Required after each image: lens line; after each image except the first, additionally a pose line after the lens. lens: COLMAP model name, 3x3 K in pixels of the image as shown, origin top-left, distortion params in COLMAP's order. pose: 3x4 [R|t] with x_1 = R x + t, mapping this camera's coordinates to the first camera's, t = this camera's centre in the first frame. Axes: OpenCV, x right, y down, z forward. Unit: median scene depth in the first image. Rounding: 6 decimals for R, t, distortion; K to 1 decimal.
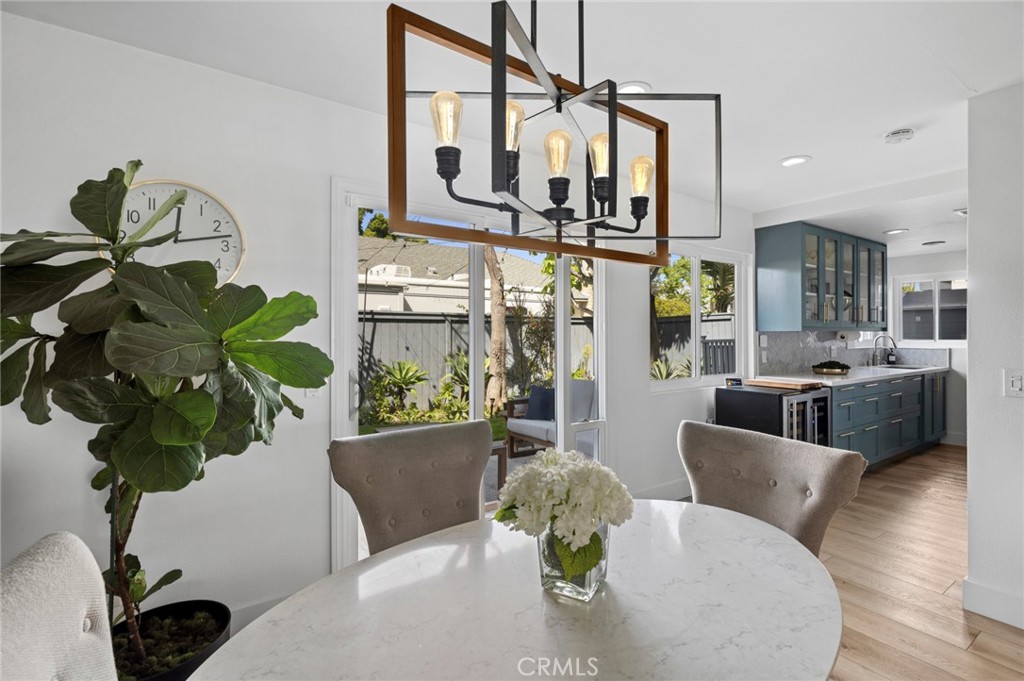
lens RADIAL K [[475.5, 0, 511.7], [0, 475.5, 331.3], [0, 0, 1]] dist [0.009649, 0.000349]
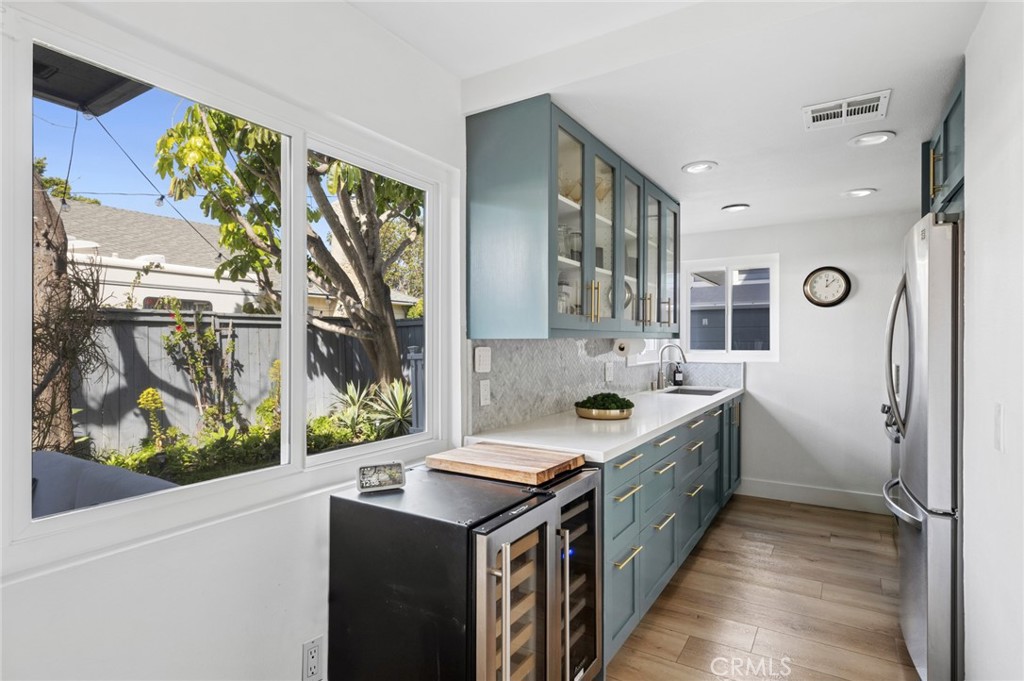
lens RADIAL K [[526.5, 0, 513.4], [0, 526.5, 347.9], [0, 0, 1]] dist [0.020652, 0.000113]
pose [[0.918044, -0.006133, 0.396431, 0.340636], [-0.001430, 0.999823, 0.018779, -0.001016], [-0.396476, -0.017807, 0.917872, 0.498272]]
